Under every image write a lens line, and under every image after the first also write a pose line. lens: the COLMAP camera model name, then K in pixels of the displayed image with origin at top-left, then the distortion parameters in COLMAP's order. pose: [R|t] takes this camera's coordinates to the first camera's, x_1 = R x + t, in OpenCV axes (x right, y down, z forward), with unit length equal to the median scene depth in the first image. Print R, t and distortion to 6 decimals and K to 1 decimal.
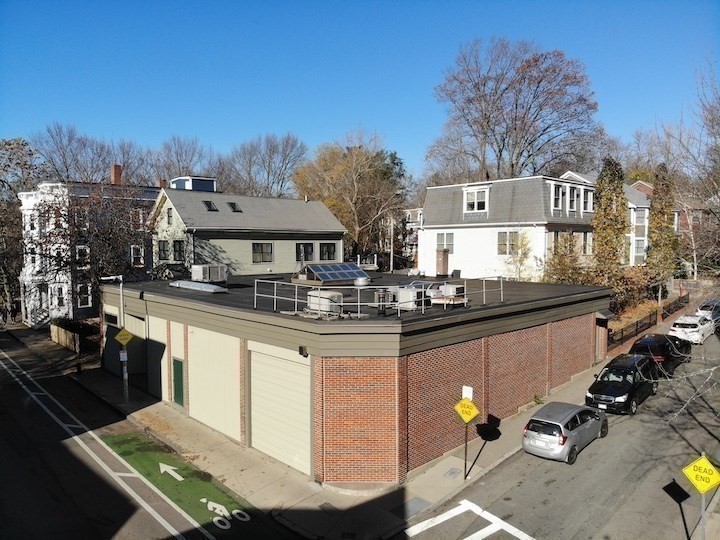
lens RADIAL K [[522.6, 0, 360.0], [0, 522.6, 270.0], [0, 0, 1]] dist [0.150782, -0.349075]
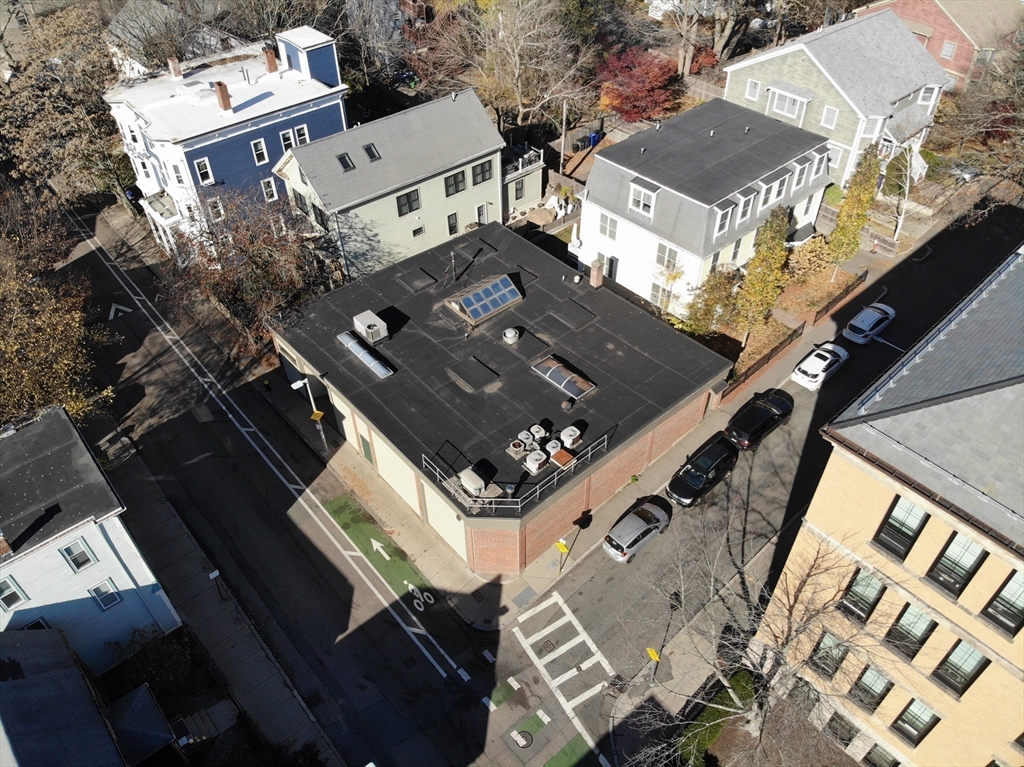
lens RADIAL K [[743.2, 0, 512.0], [0, 743.2, 383.5], [0, 0, 1]] dist [0.150782, -0.349075]
pose [[0.998793, 0.025083, -0.042224, 0.092028], [0.007671, 0.769509, 0.638590, -1.086112], [0.048510, -0.638143, 0.768388, -0.299306]]
